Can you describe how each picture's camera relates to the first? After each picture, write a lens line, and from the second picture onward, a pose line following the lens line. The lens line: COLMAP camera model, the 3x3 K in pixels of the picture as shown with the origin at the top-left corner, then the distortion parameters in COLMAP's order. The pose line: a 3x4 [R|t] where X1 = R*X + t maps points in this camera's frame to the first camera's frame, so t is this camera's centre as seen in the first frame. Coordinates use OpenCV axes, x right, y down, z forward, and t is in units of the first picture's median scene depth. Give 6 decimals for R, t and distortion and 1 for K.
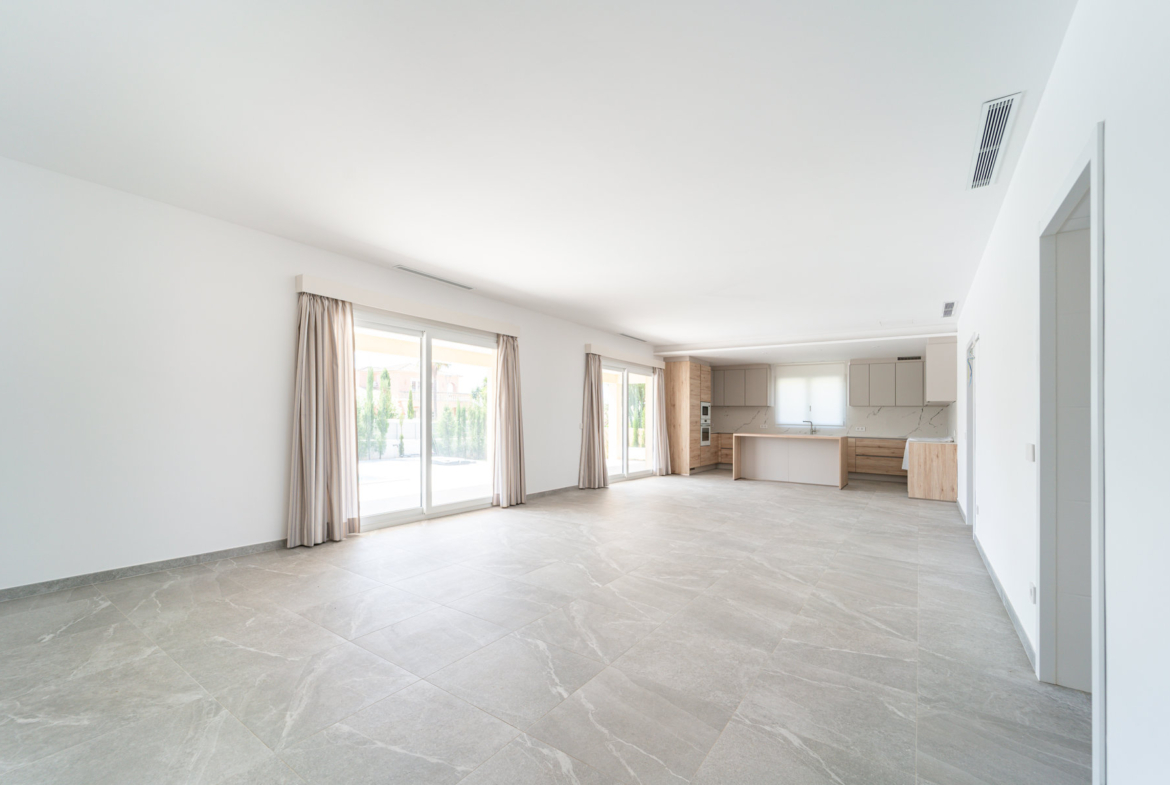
lens RADIAL K [[479.3, 0, 589.2], [0, 479.3, 420.0], [0, 0, 1]] dist [0.001318, -0.001618]
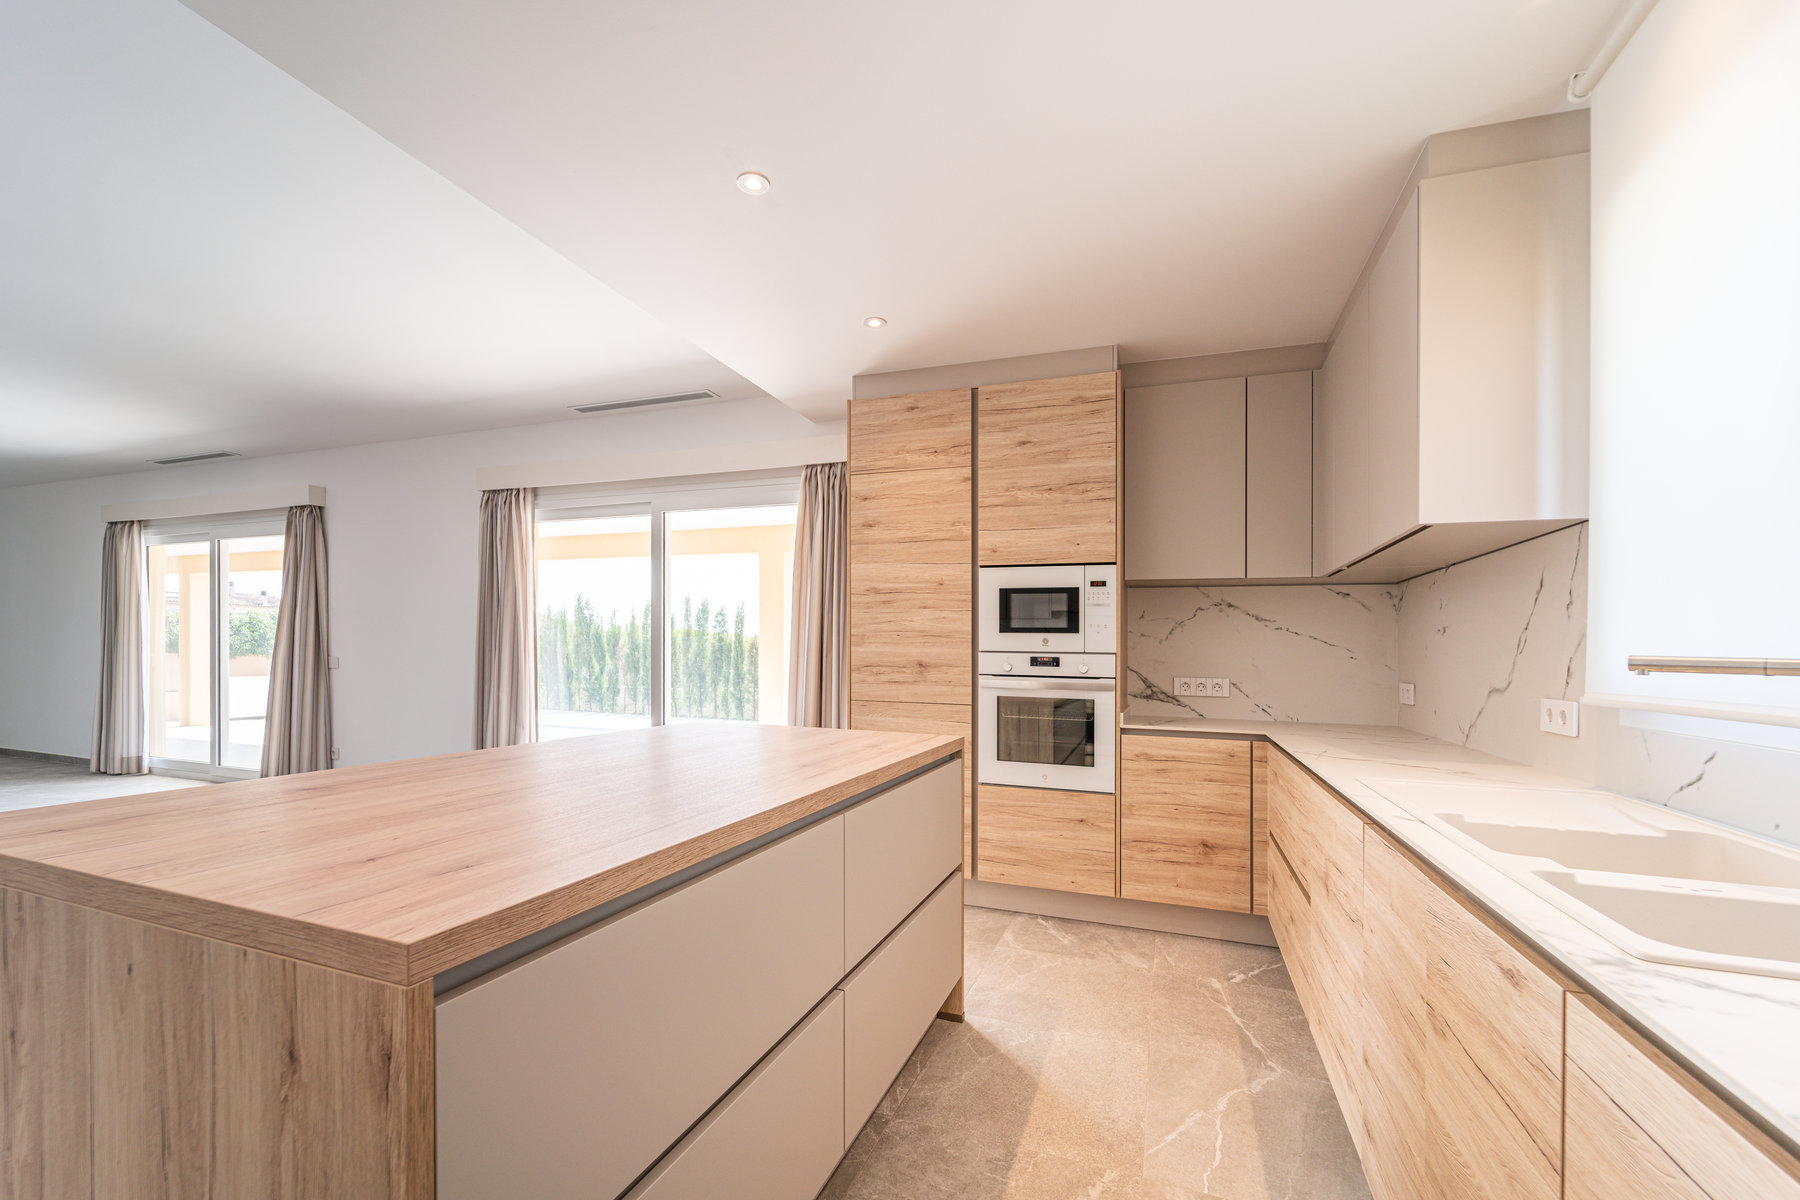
lens RADIAL K [[737.5, 0, 865.0], [0, 737.5, 651.7], [0, 0, 1]] dist [0.001318, -0.001618]
pose [[0.244105, -0.013340, -0.969657, 1.299560], [-0.014652, 0.999741, -0.017443, 0.011698], [0.969638, 0.018465, 0.243846, 2.124778]]
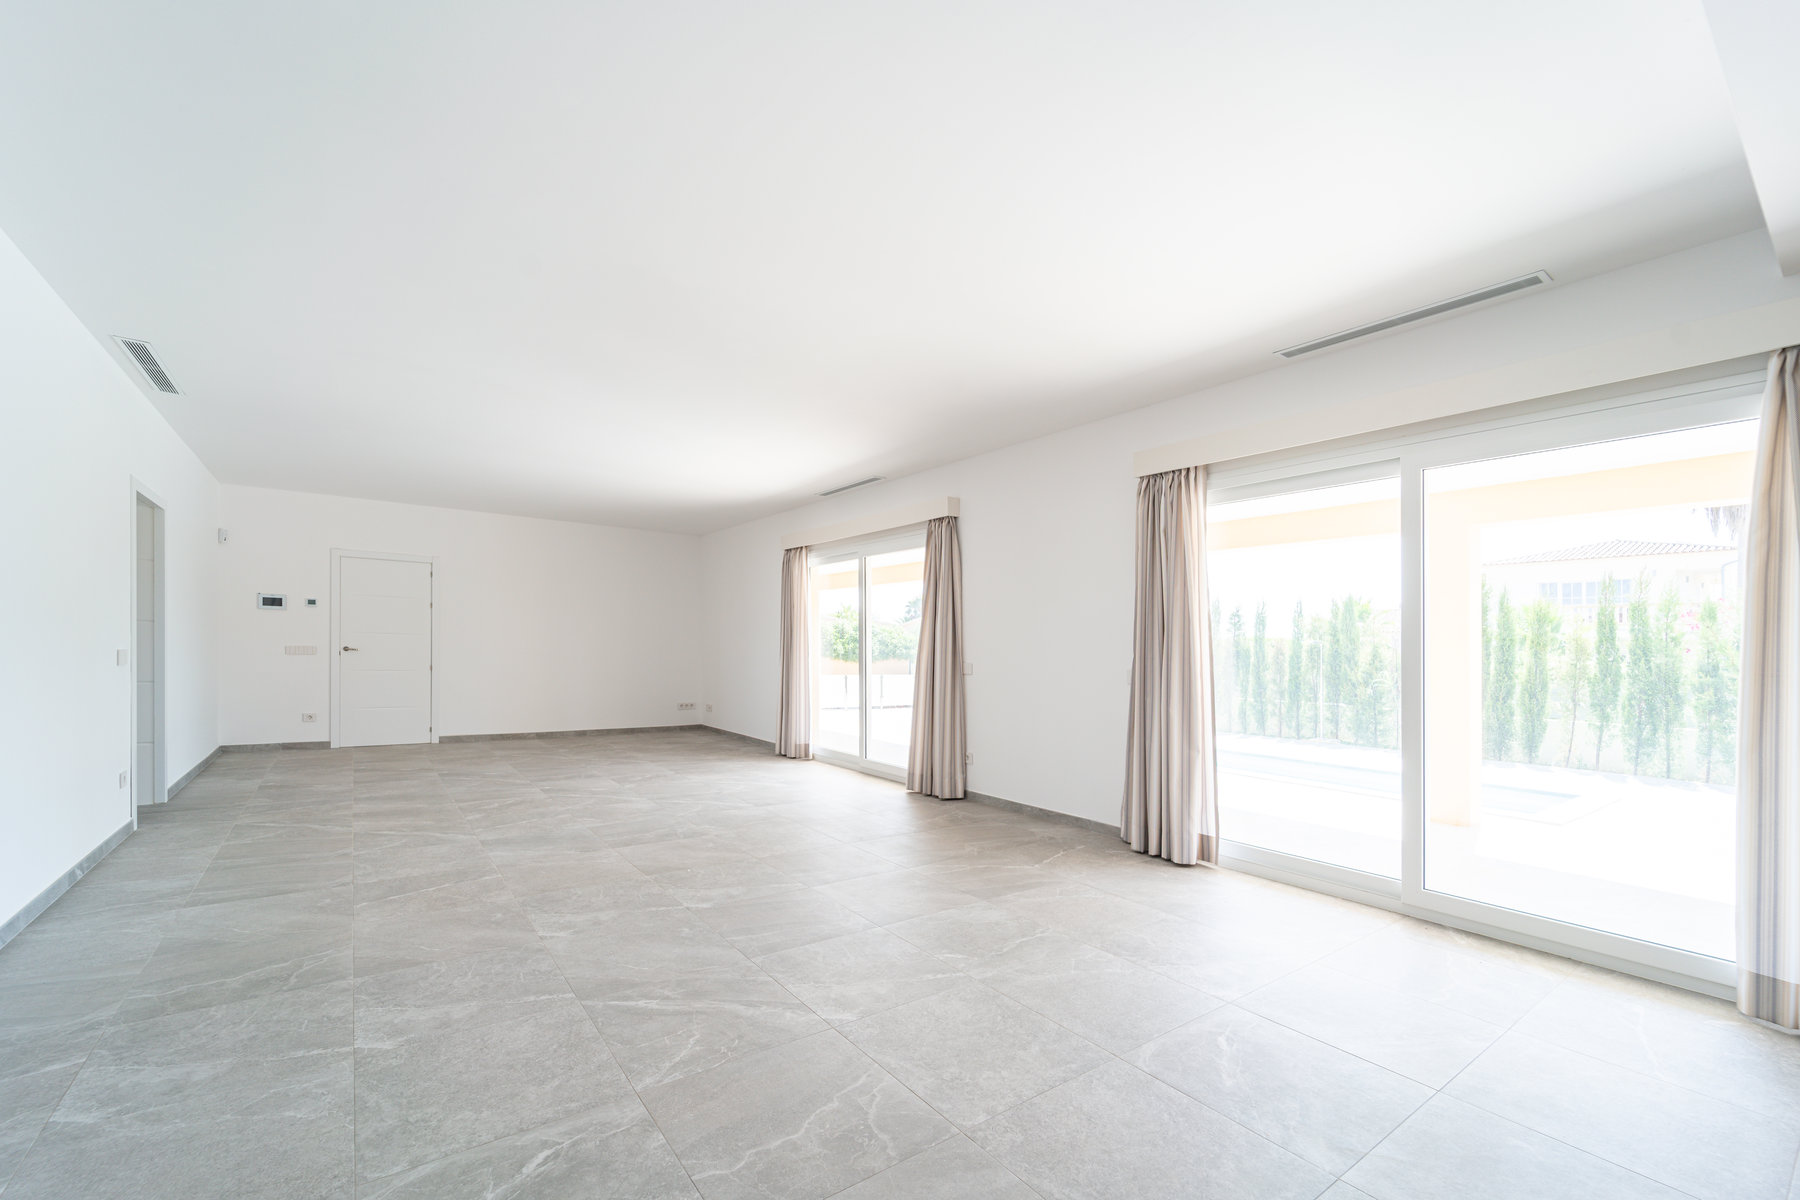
lens RADIAL K [[737.5, 0, 879.7], [0, 737.5, 641.7], [0, 0, 1]] dist [0.001318, -0.001618]
pose [[-0.340638, -0.031493, -0.939667, 1.099534], [-0.029853, 0.999297, -0.022669, 0.008275], [0.939720, 0.020330, -0.341339, 1.828382]]
